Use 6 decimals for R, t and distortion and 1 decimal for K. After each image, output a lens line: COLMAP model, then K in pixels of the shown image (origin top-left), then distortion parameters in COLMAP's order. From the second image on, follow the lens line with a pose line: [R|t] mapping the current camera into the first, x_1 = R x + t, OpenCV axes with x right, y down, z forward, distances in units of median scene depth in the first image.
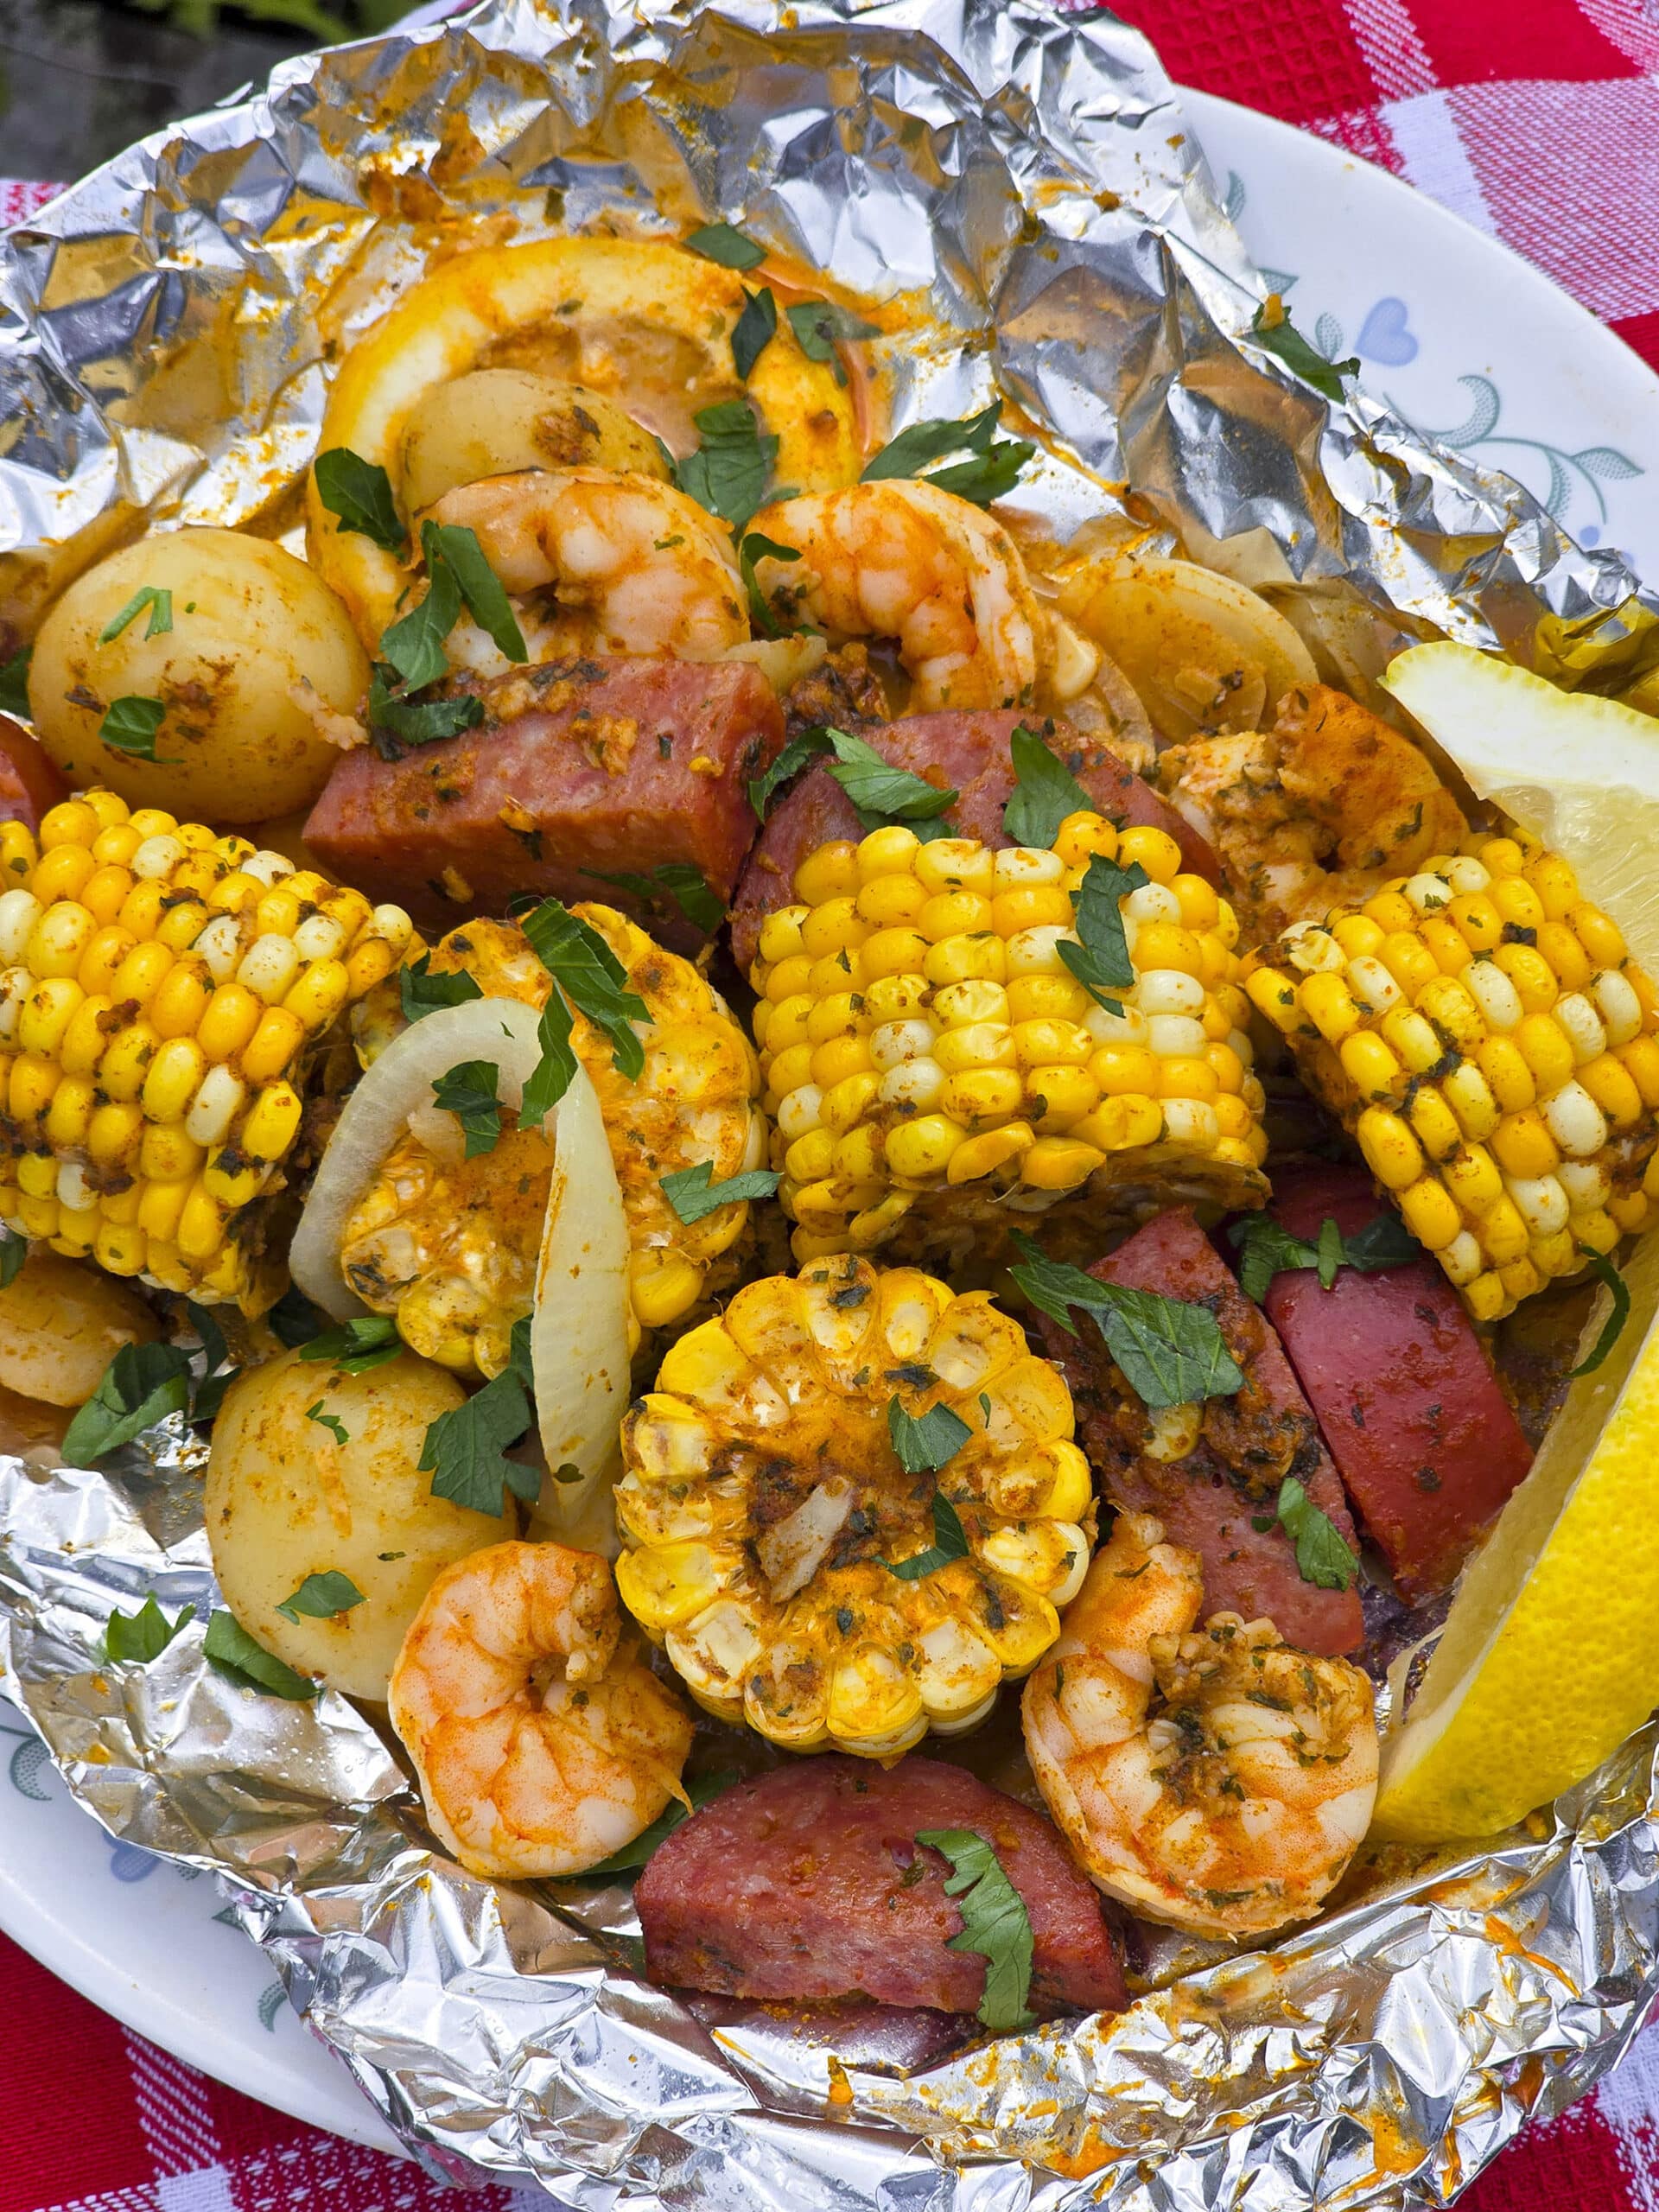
lens RADIAL K [[4585.7, 0, 729.8], [0, 4585.7, 1093.8], [0, 0, 1]] dist [-0.040822, 0.000000]
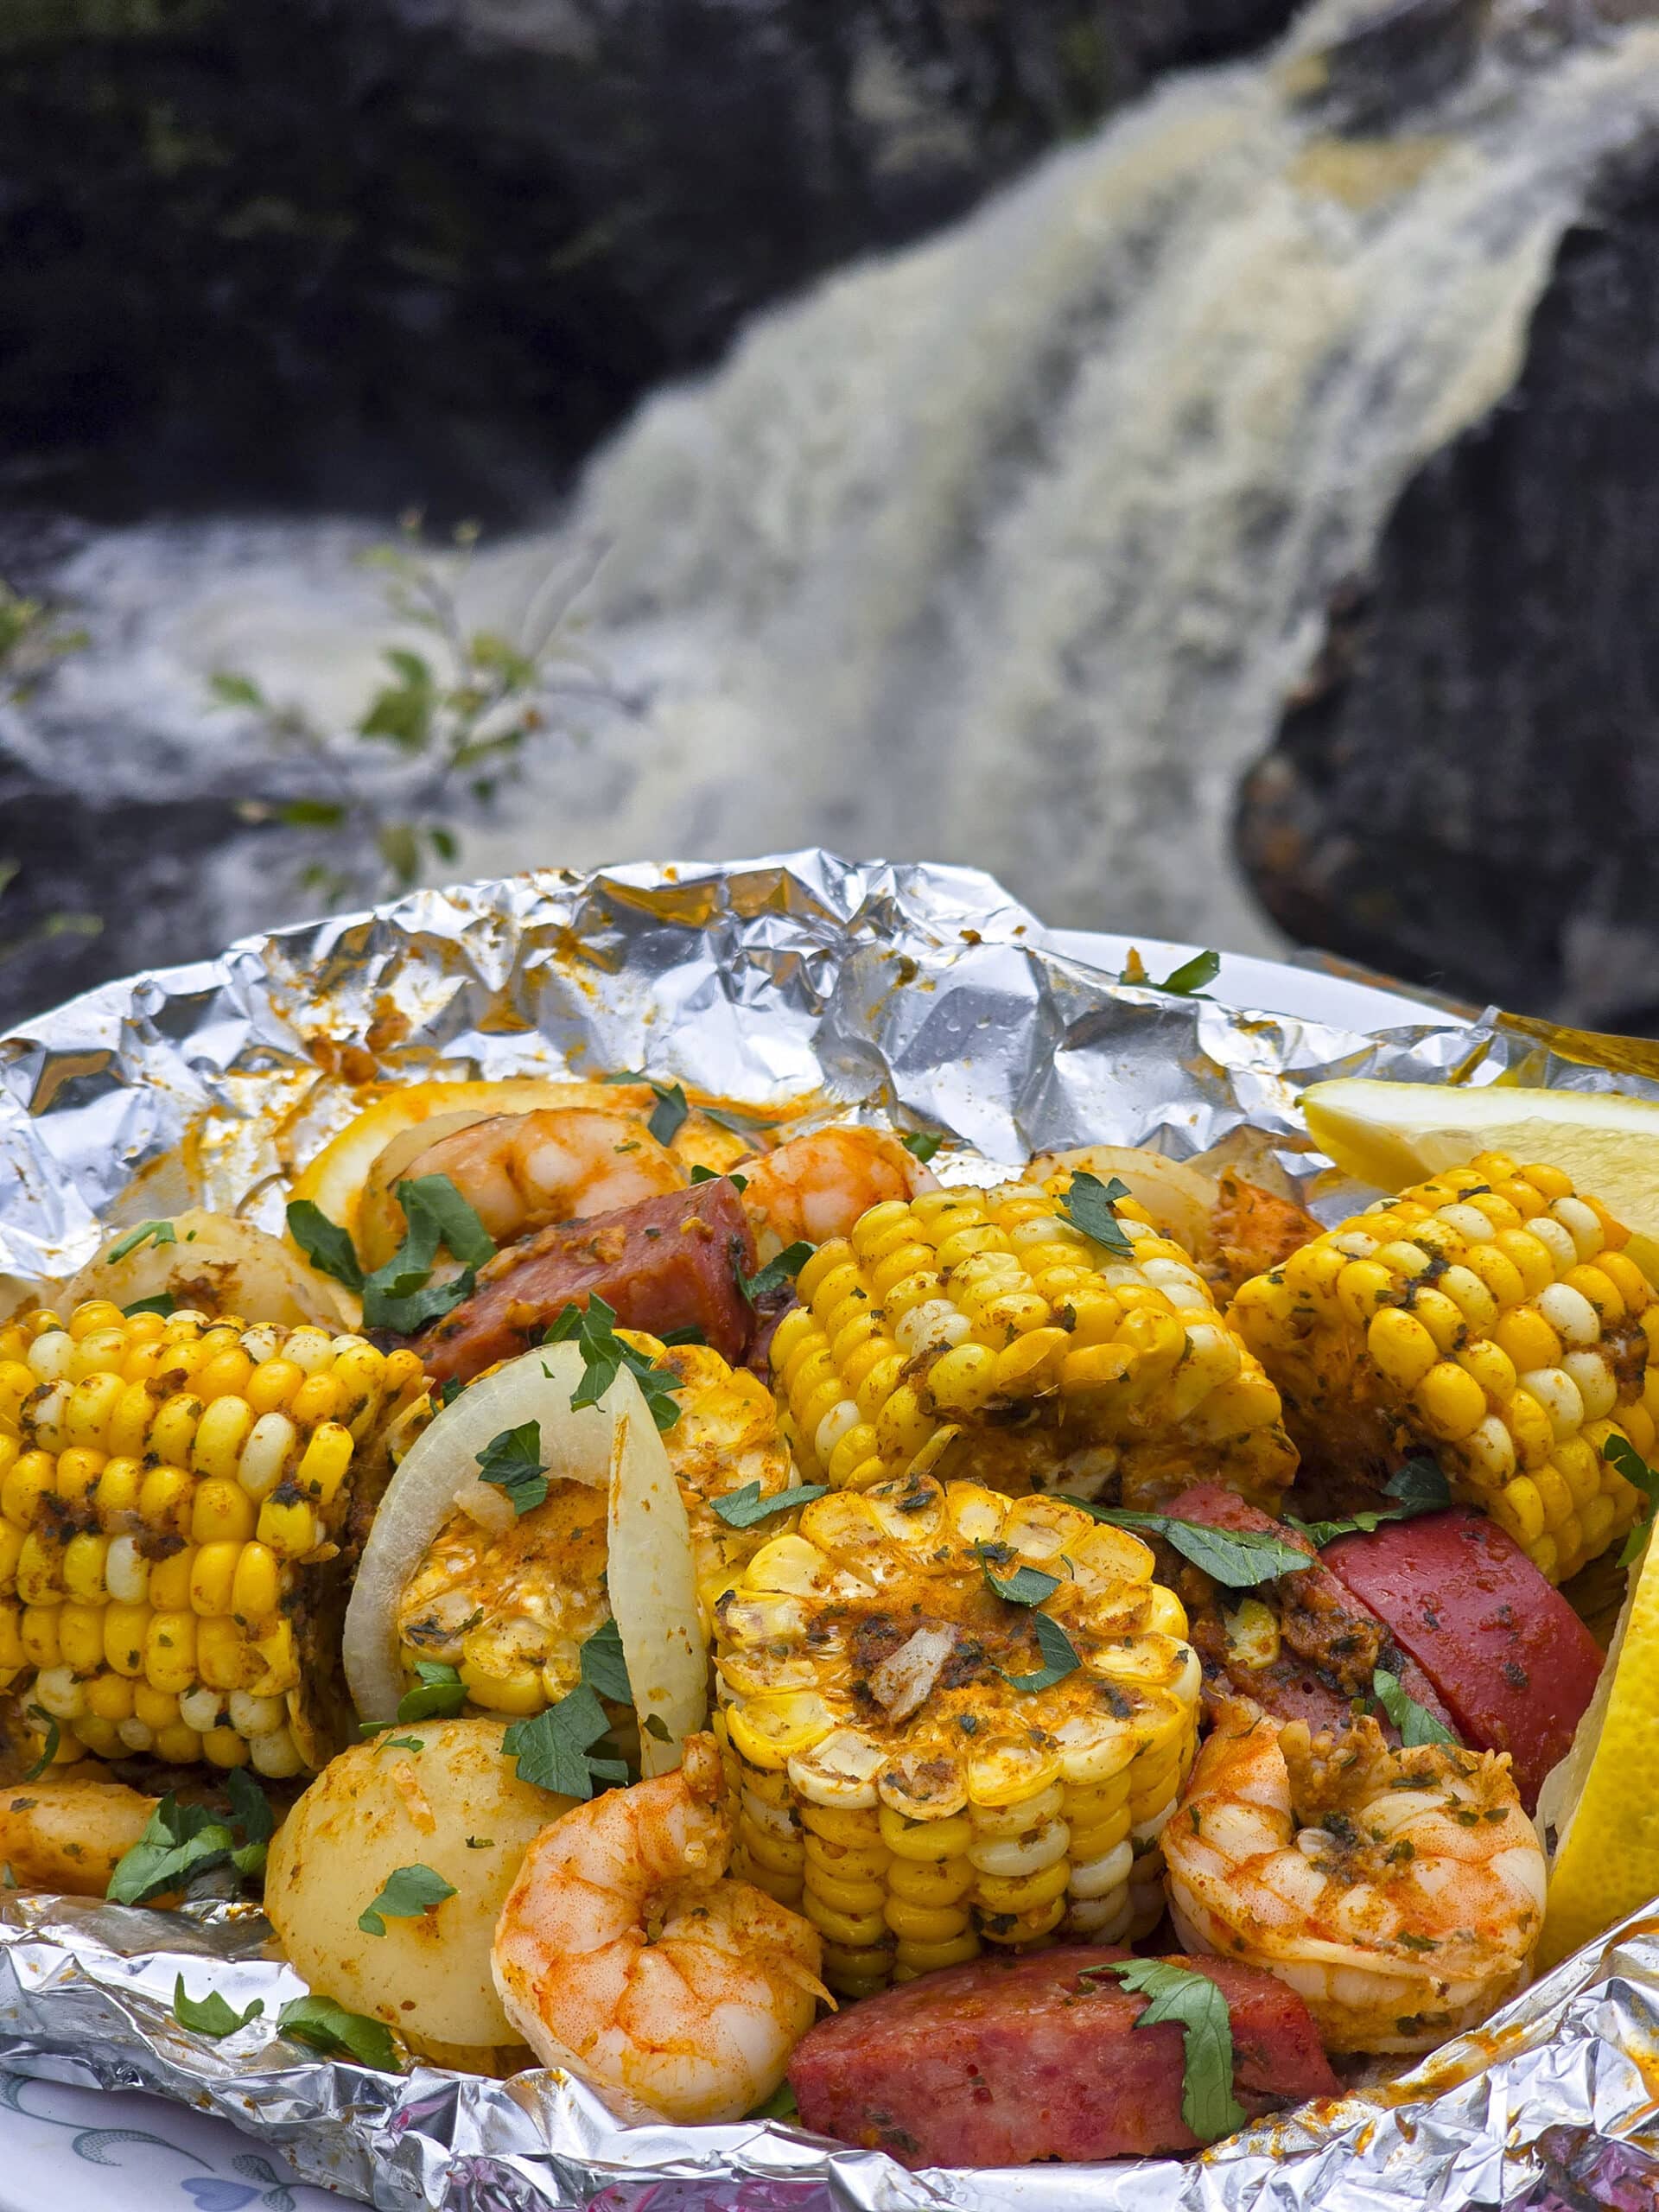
lens RADIAL K [[4585.7, 0, 742.5], [0, 4585.7, 1116.8], [0, 0, 1]] dist [-0.040822, 0.000000]
pose [[0.989493, -0.077554, 0.122023, -0.124708], [0.138309, 0.753652, -0.642556, 0.606097], [-0.042130, 0.652682, 0.756460, 0.178568]]
